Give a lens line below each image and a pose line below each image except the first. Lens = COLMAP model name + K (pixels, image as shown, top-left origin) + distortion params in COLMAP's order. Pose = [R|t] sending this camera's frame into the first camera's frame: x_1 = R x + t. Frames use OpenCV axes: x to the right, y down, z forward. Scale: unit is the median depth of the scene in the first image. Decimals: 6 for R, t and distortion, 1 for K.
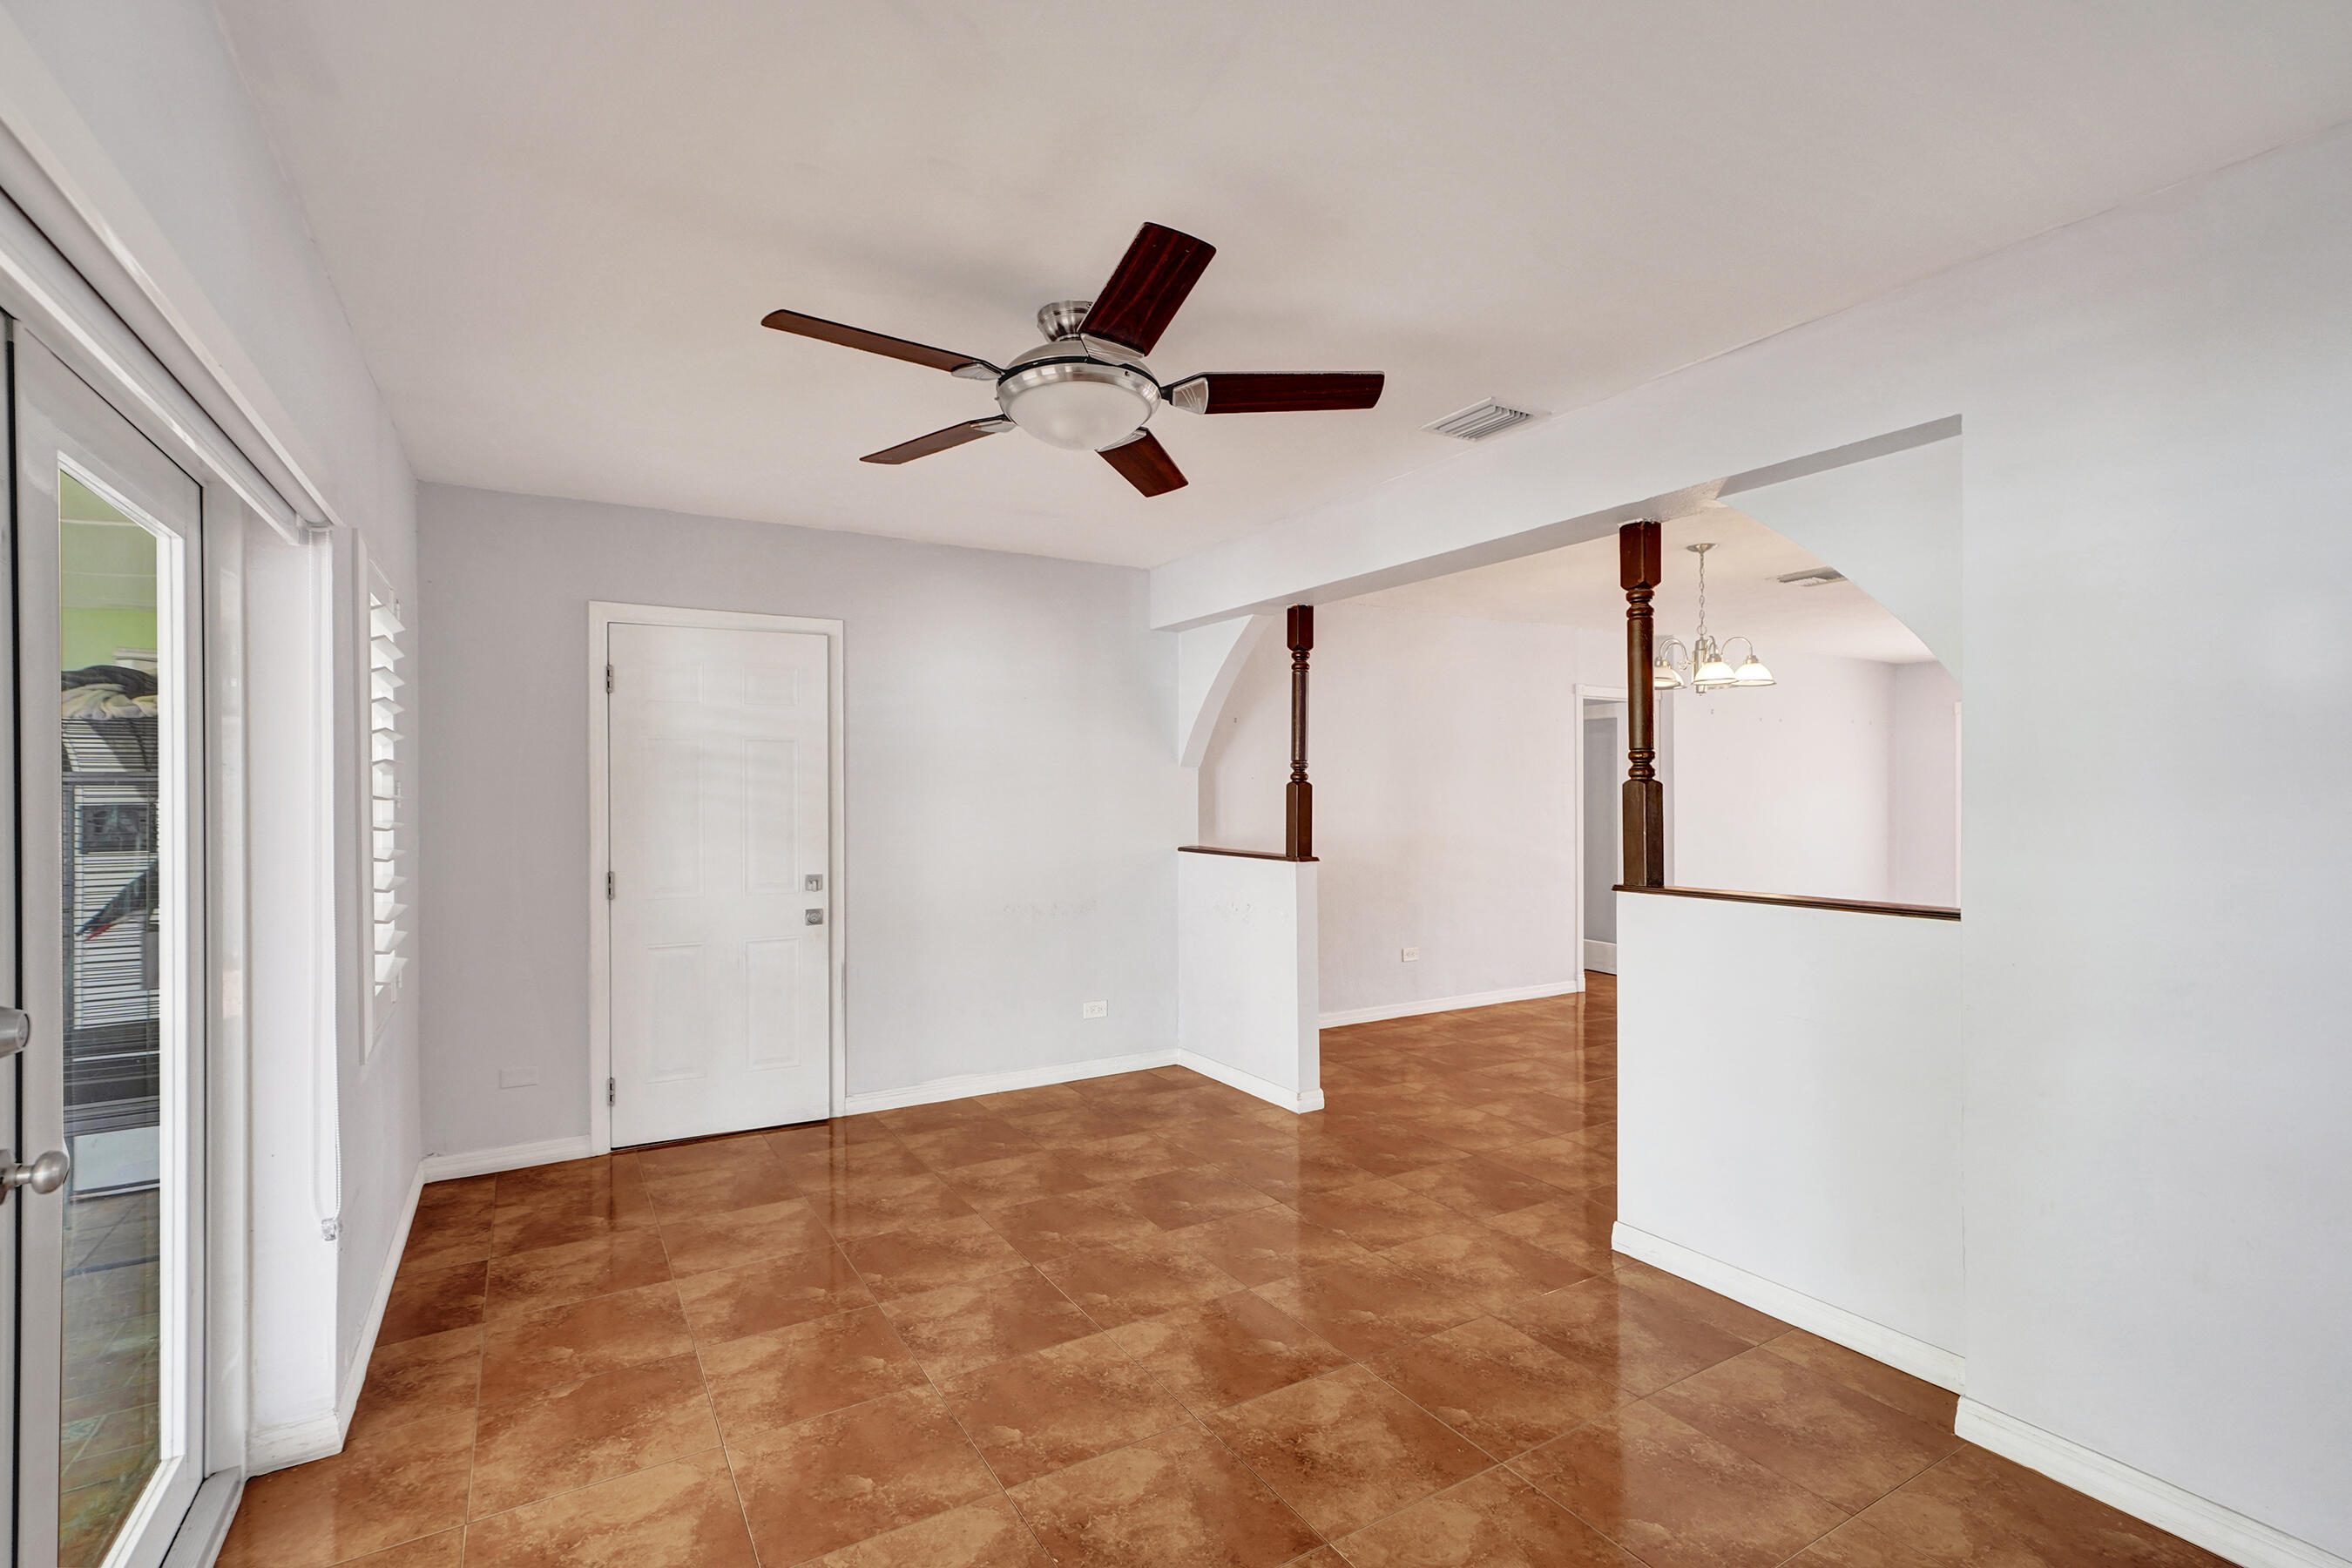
lens RADIAL K [[1073.6, 0, 1251.3], [0, 1073.6, 764.3], [0, 0, 1]] dist [-0.003296, 0.006385]
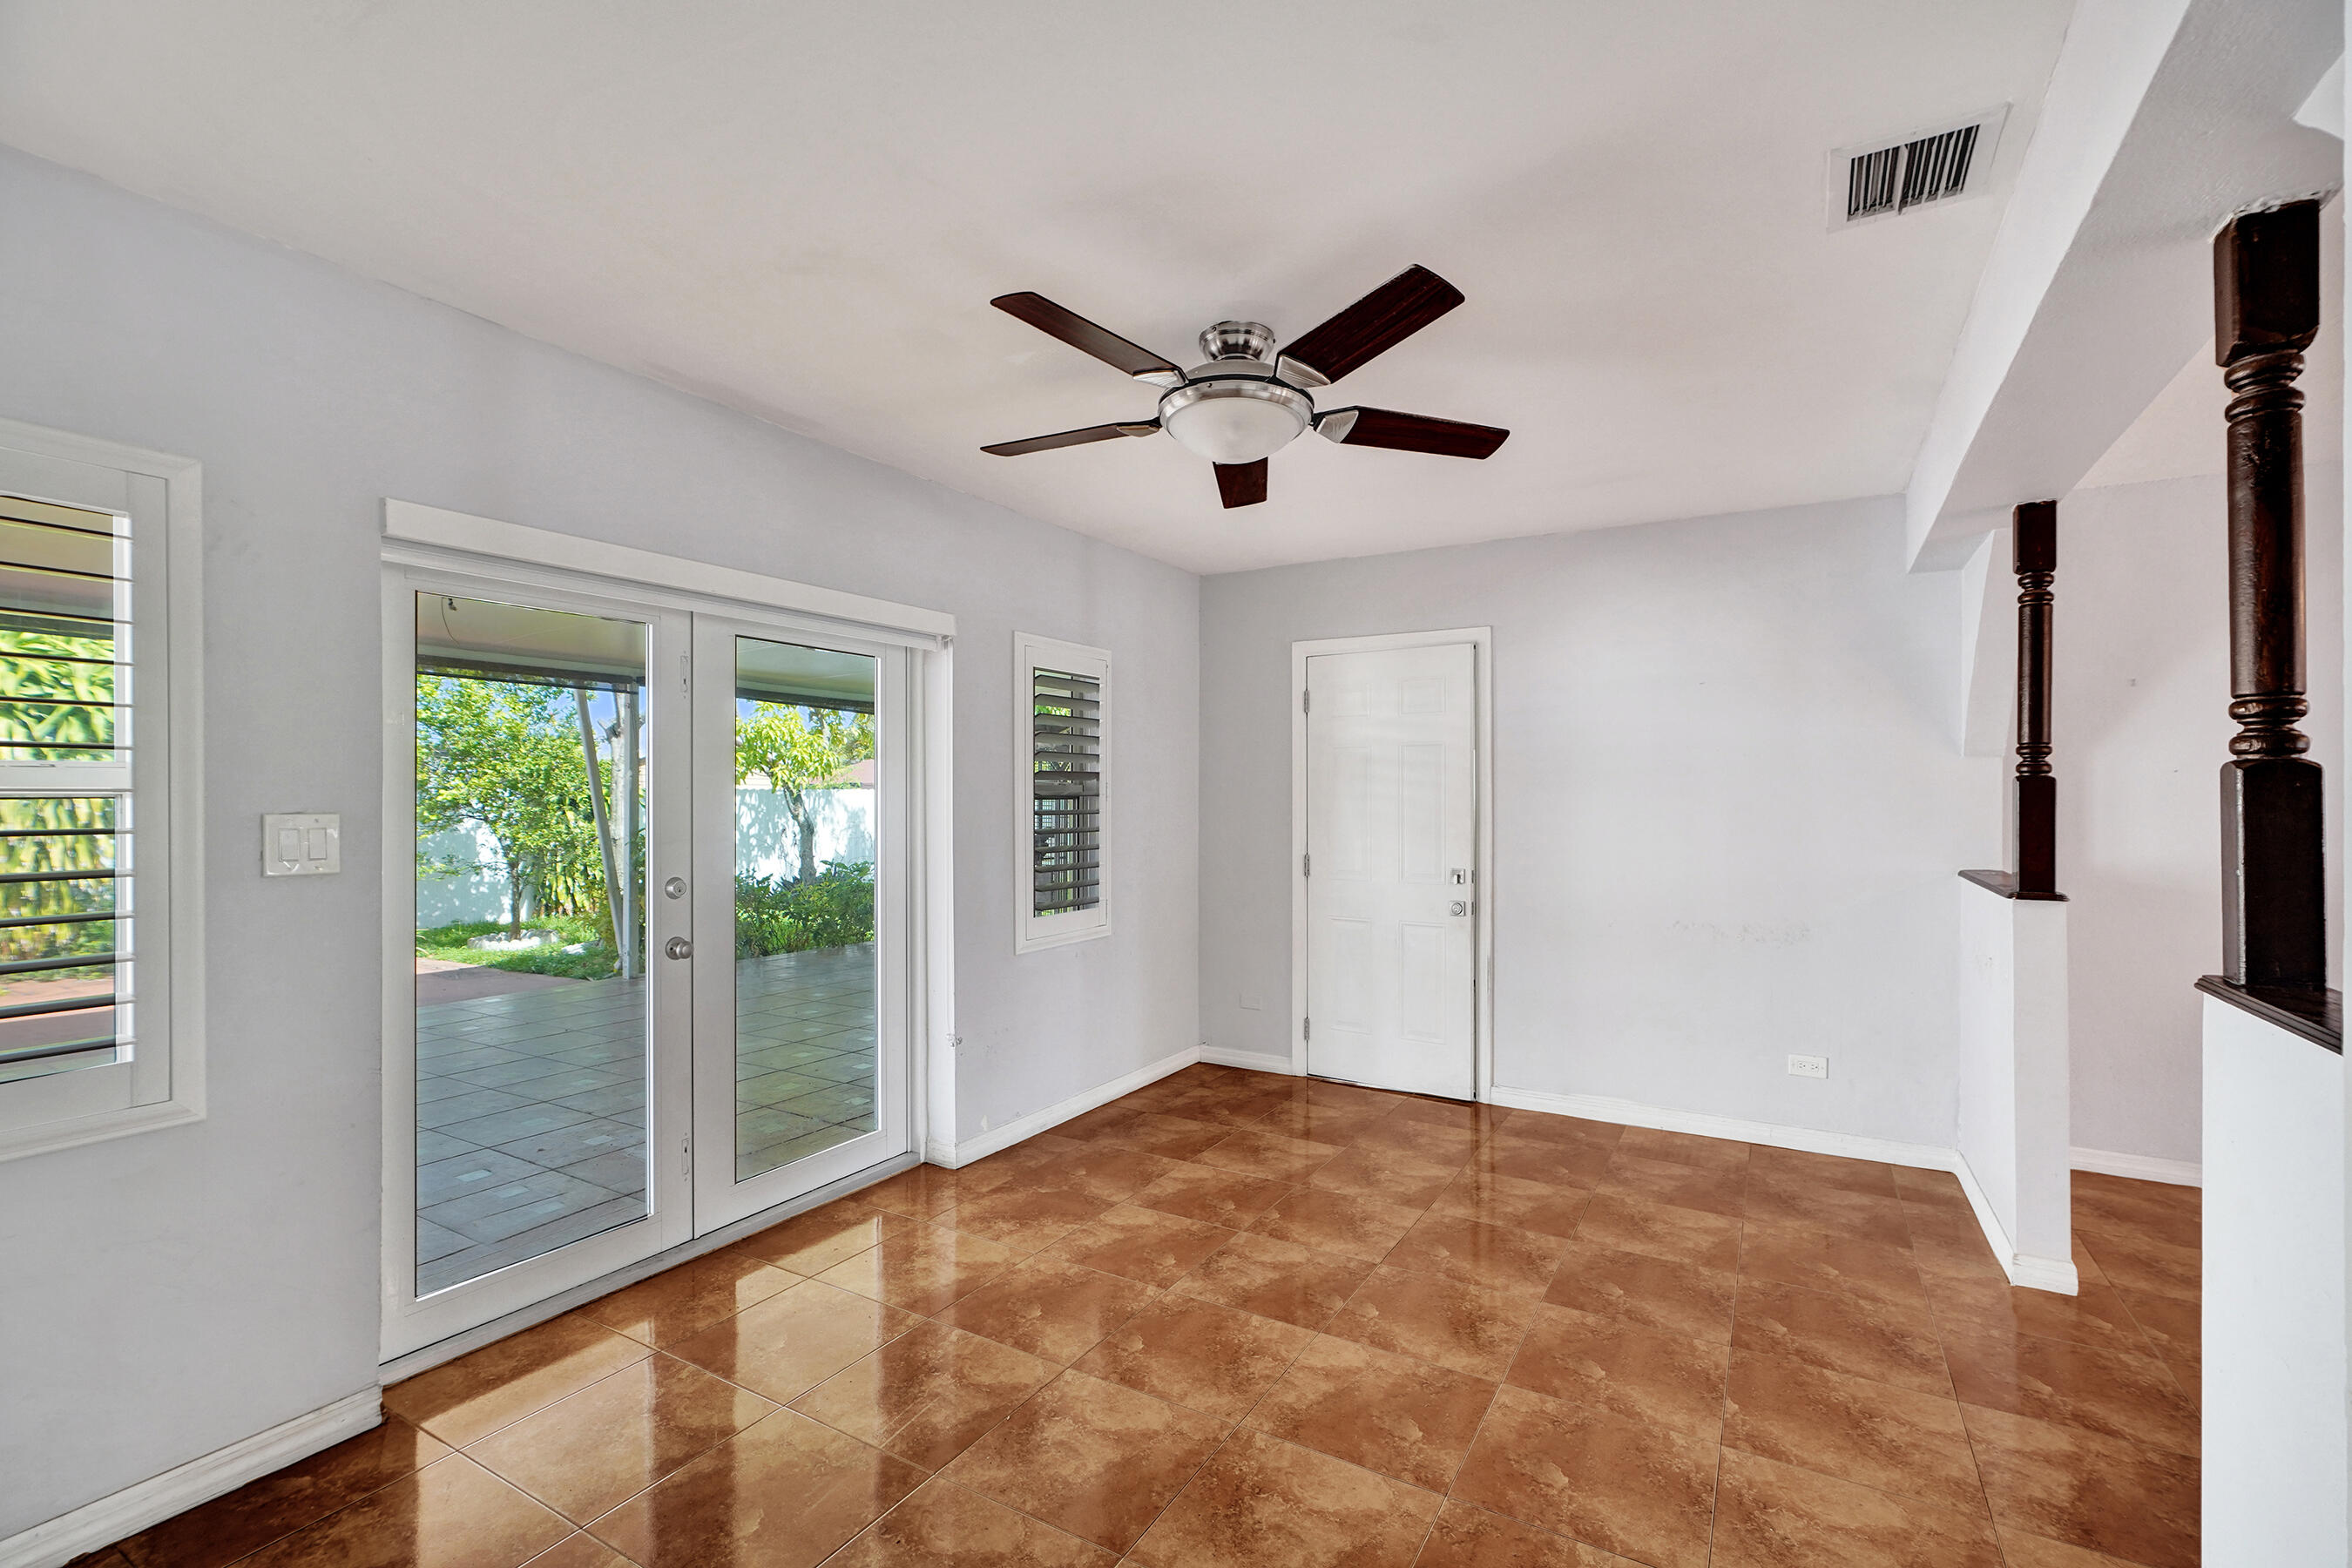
lens RADIAL K [[1073.6, 0, 1161.3], [0, 1073.6, 786.2], [0, 0, 1]] dist [-0.003296, 0.006385]
pose [[0.442500, -0.005177, -0.896753, 0.577405], [0.021870, 0.999748, 0.005020, 0.011886], [0.896502, -0.021833, 0.442502, 0.366699]]
